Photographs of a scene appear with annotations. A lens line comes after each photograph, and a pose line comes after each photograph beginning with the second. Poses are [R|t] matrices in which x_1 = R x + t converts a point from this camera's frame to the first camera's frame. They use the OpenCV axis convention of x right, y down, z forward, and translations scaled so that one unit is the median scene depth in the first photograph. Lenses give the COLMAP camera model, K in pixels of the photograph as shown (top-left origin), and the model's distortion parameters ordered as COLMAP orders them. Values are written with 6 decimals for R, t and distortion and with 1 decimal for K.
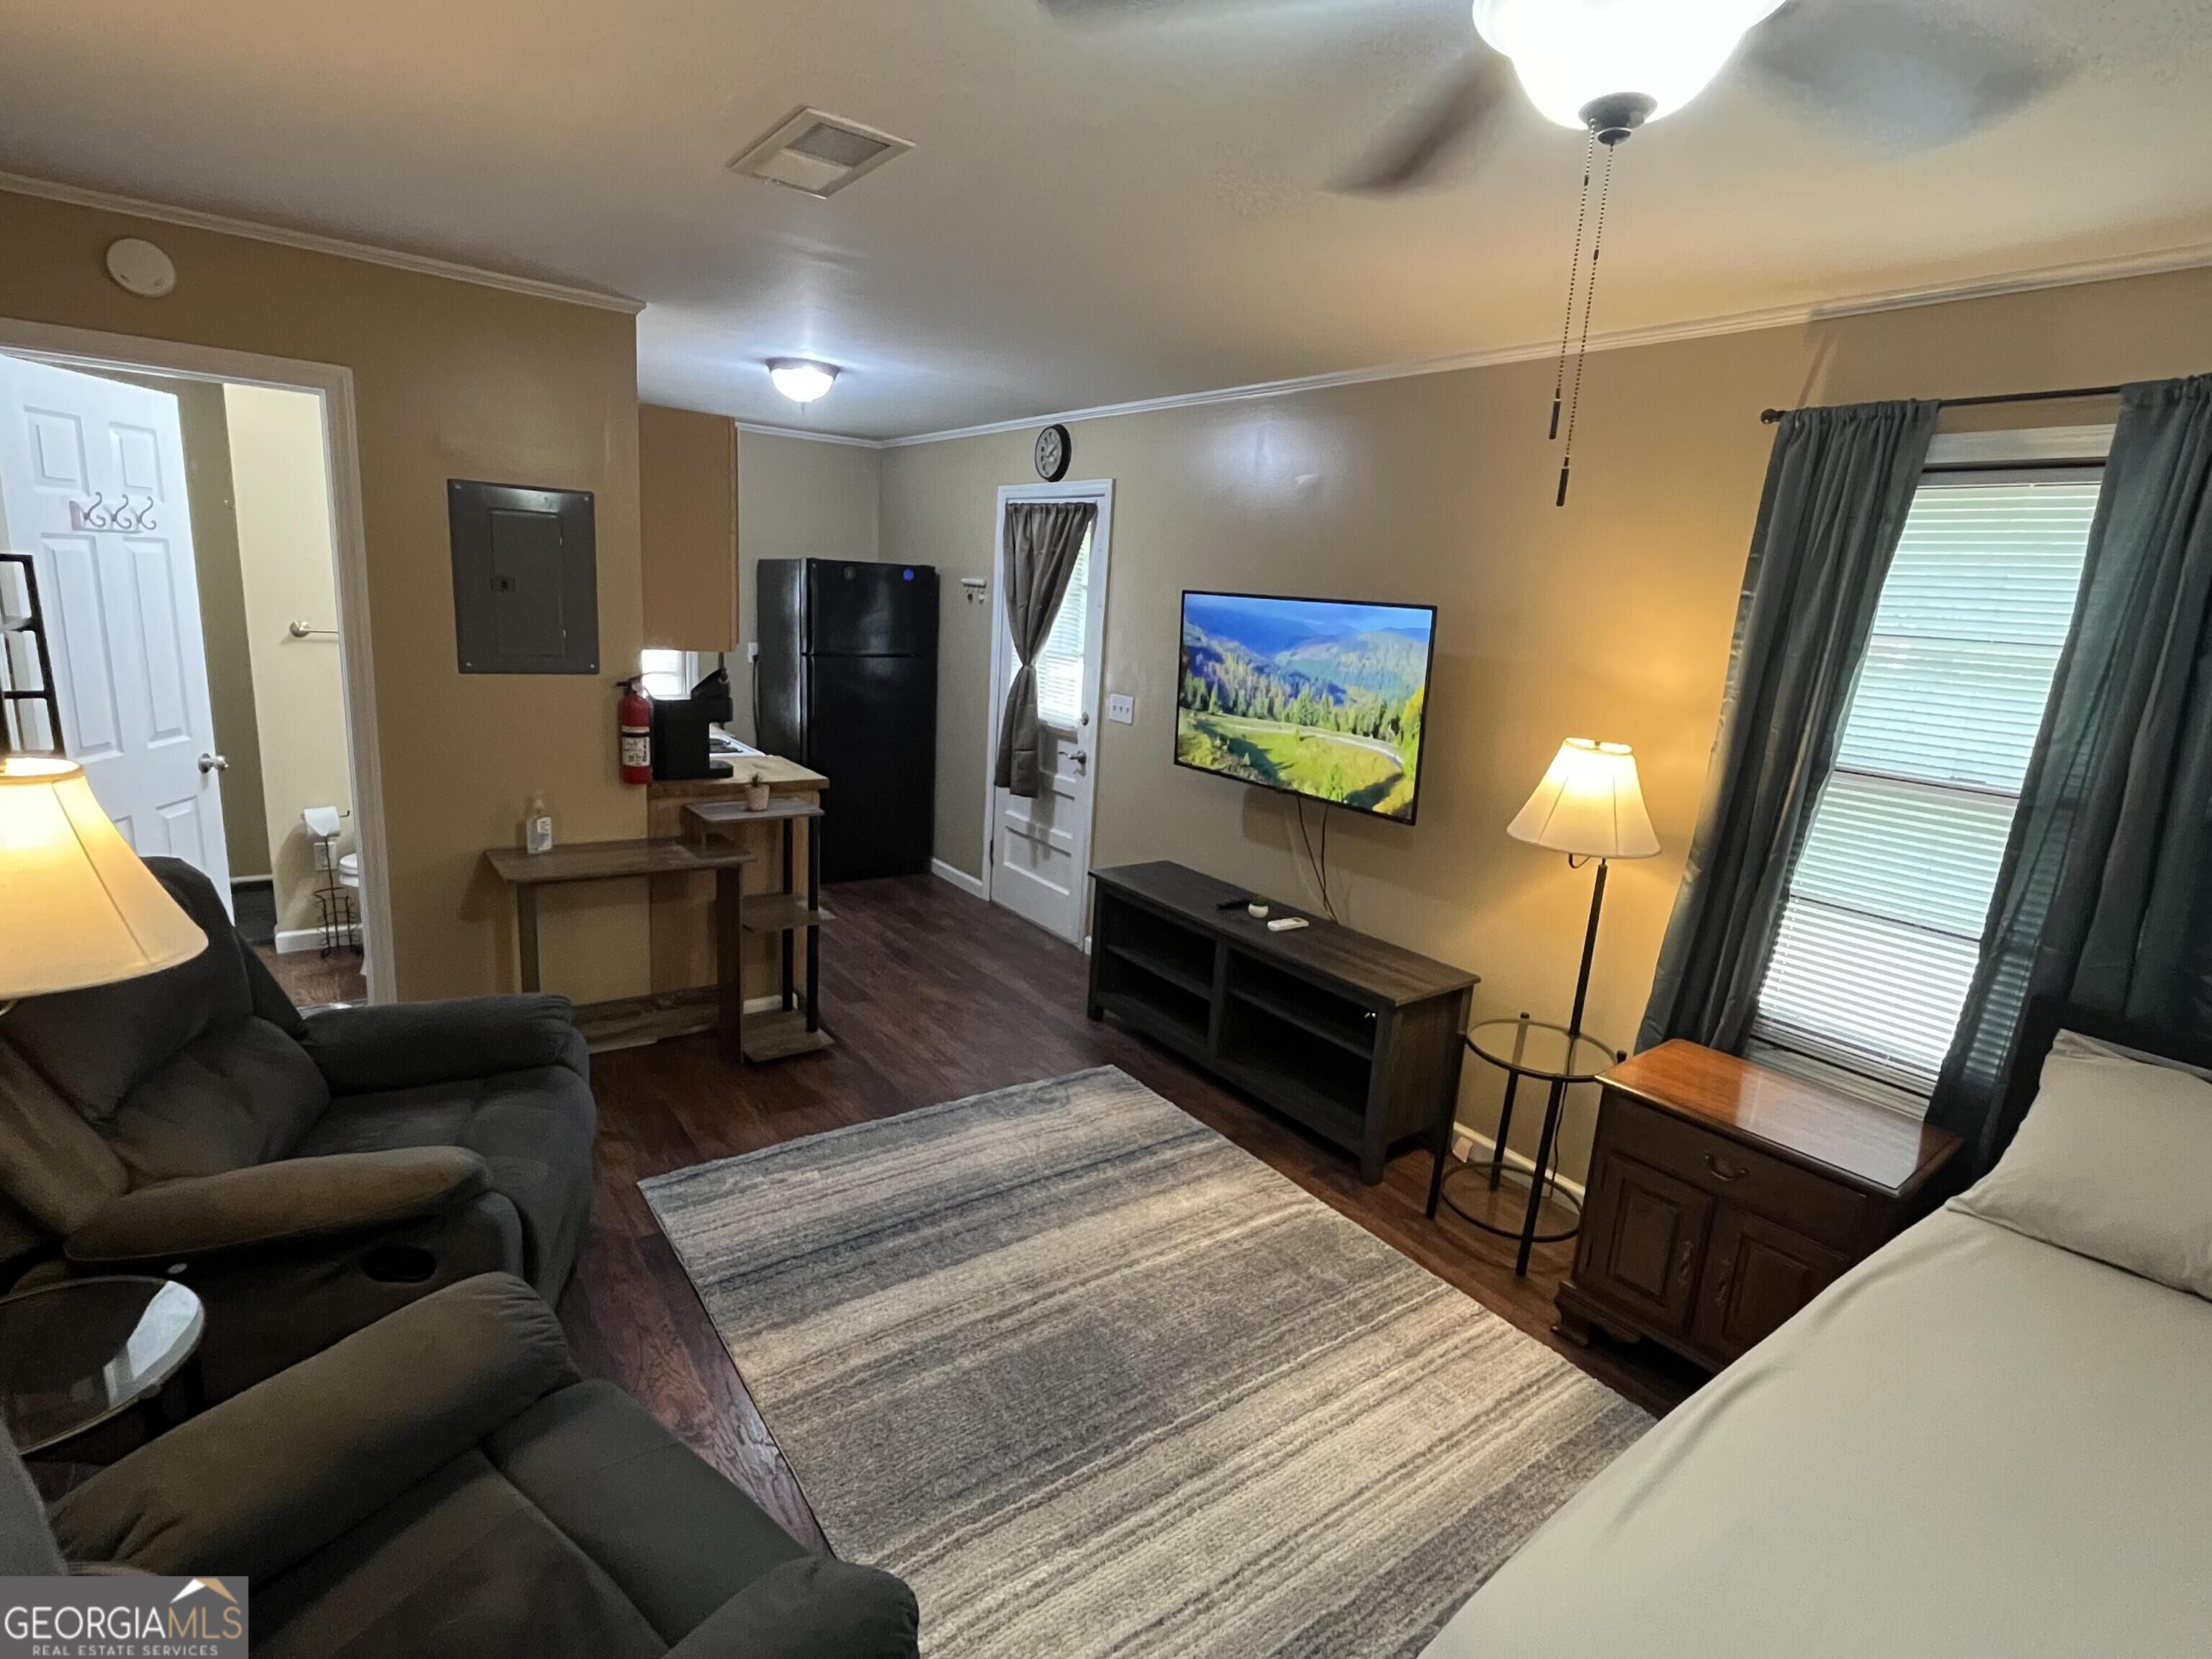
lens RADIAL K [[1095.4, 0, 1106.0], [0, 1095.4, 829.5], [0, 0, 1]] dist [-0.002490, 0.000345]
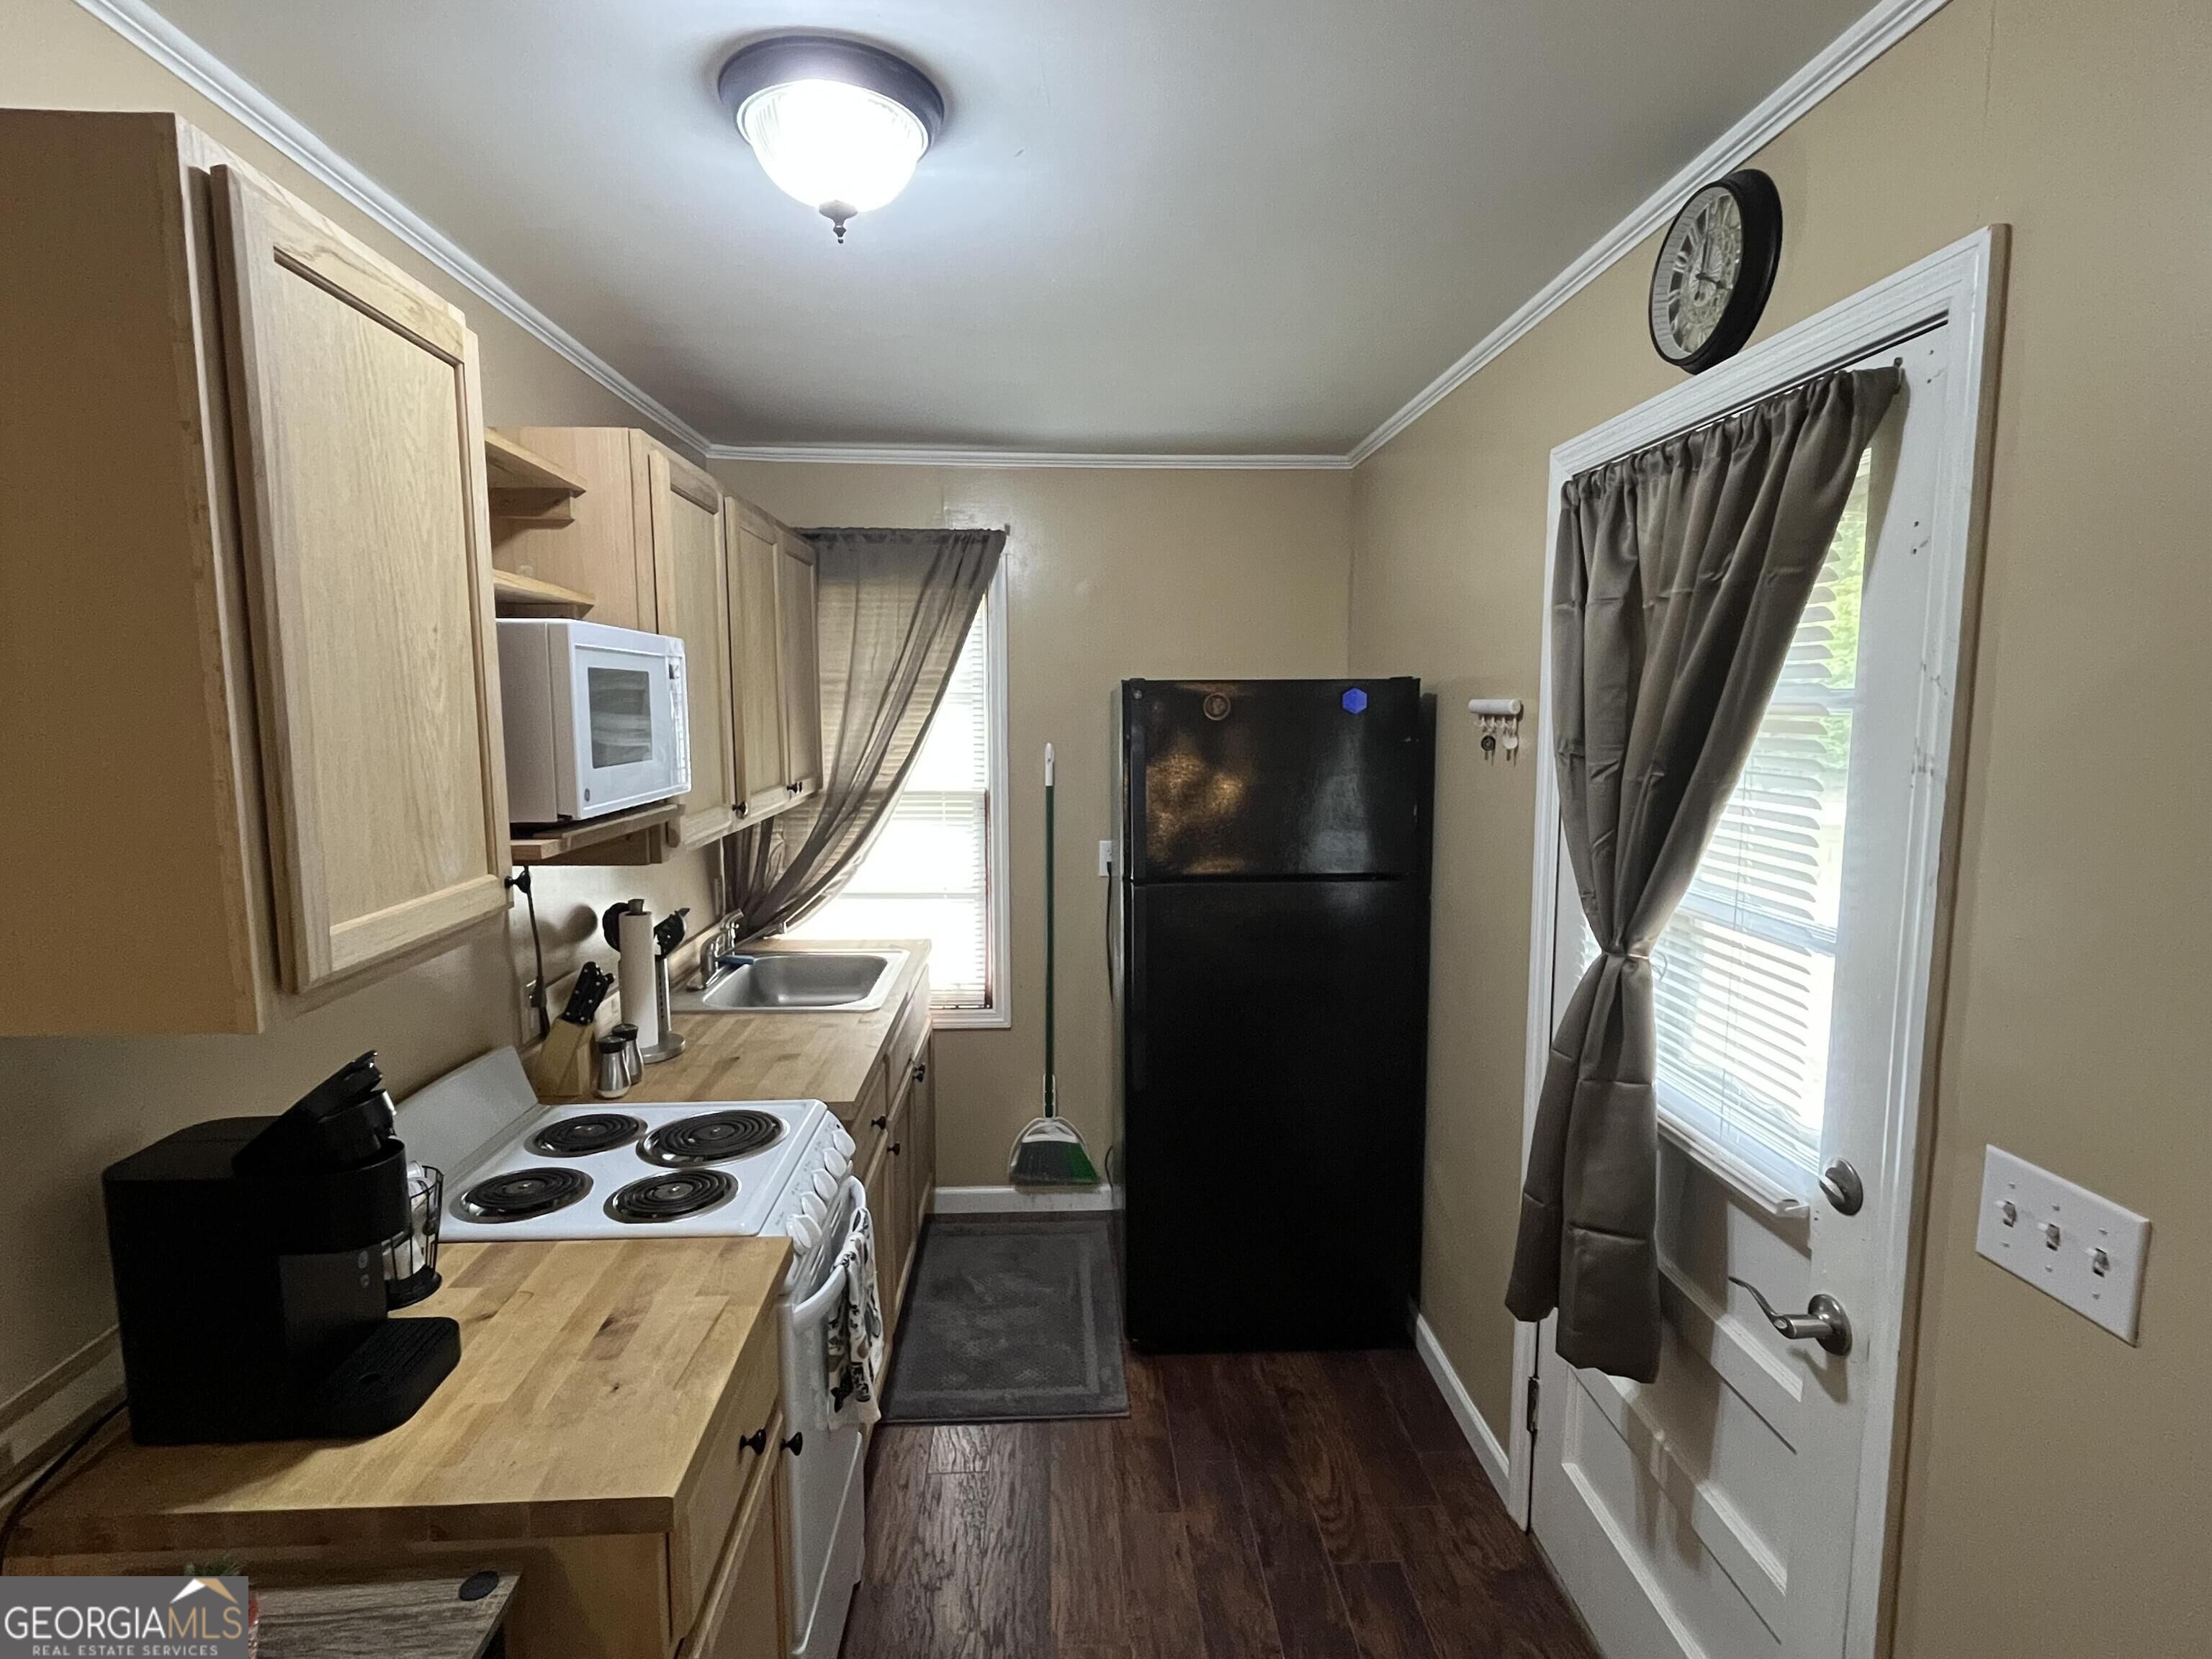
lens RADIAL K [[1095.4, 0, 1106.0], [0, 1095.4, 829.5], [0, 0, 1]] dist [-0.002490, 0.000345]
pose [[0.837106, -0.004478, -0.547022, -0.022946], [-0.062033, 0.992739, -0.103055, -0.144470], [0.543512, 0.120202, 0.830750, 0.656337]]
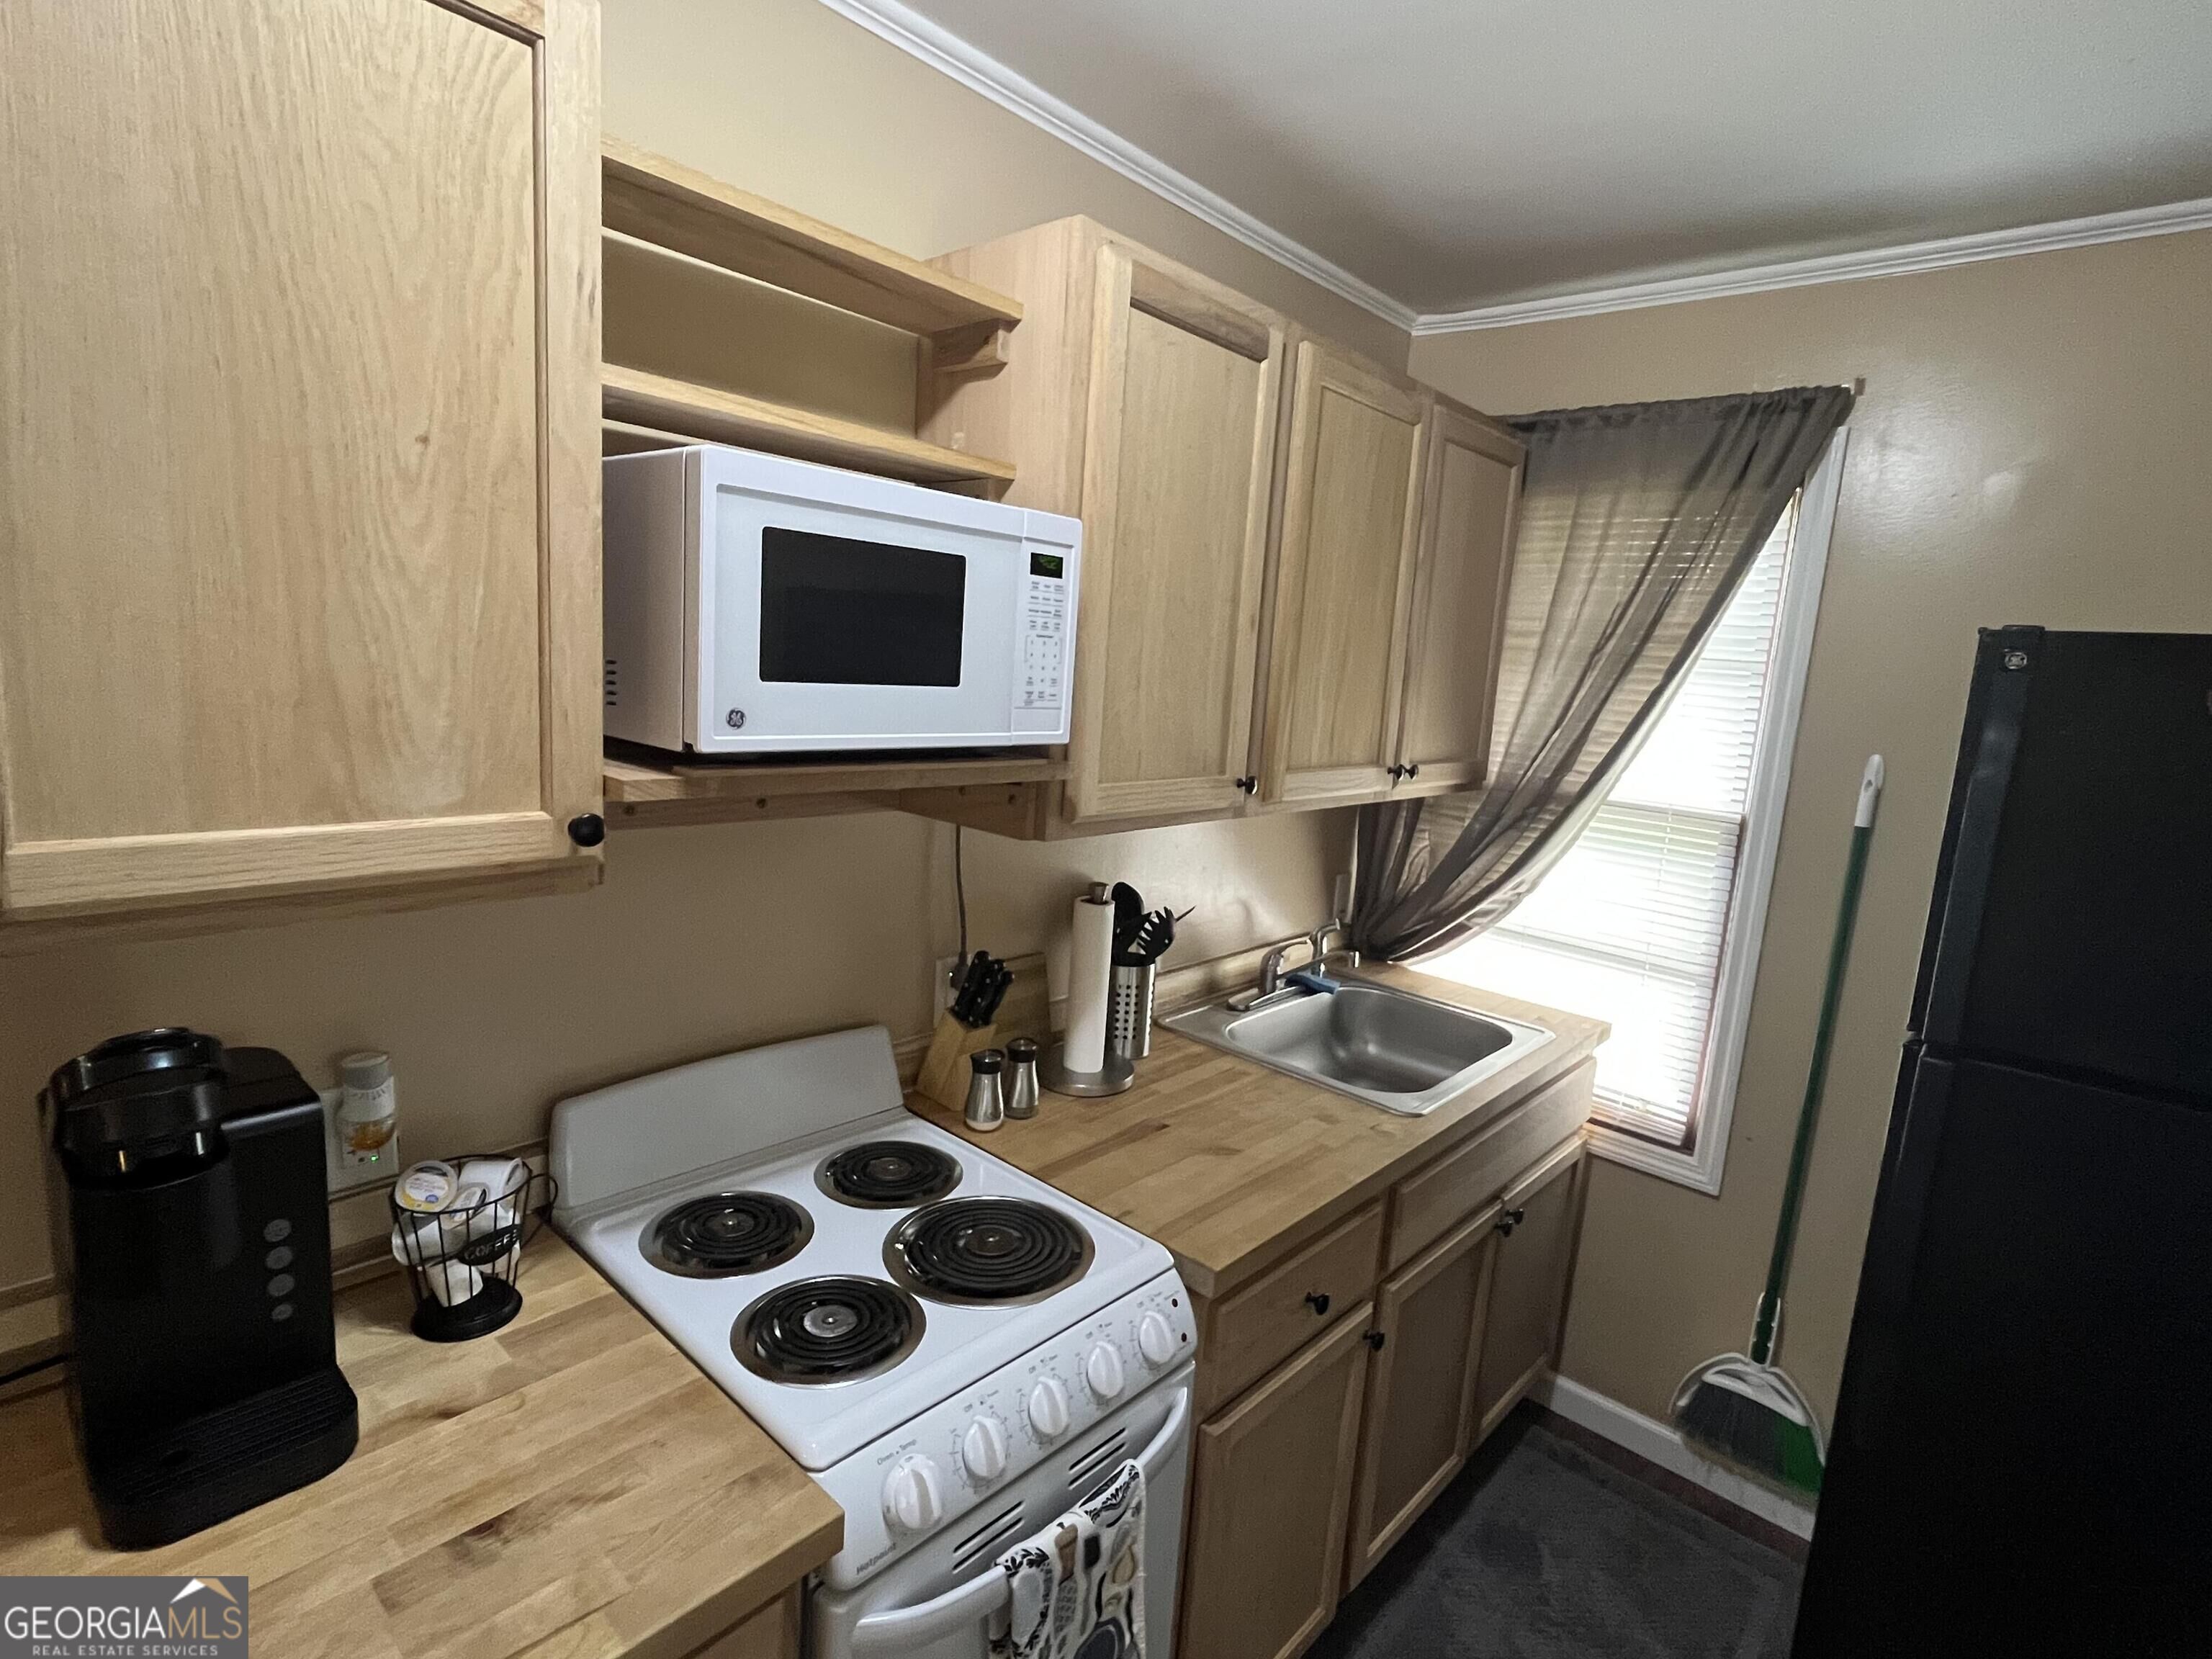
lens RADIAL K [[1095.4, 0, 1106.0], [0, 1095.4, 829.5], [0, 0, 1]] dist [-0.002490, 0.000345]
pose [[0.208543, 0.100243, -0.972862, -0.093043], [-0.263947, 0.963591, 0.042708, -0.181690], [0.941723, 0.247878, 0.227409, 0.845277]]
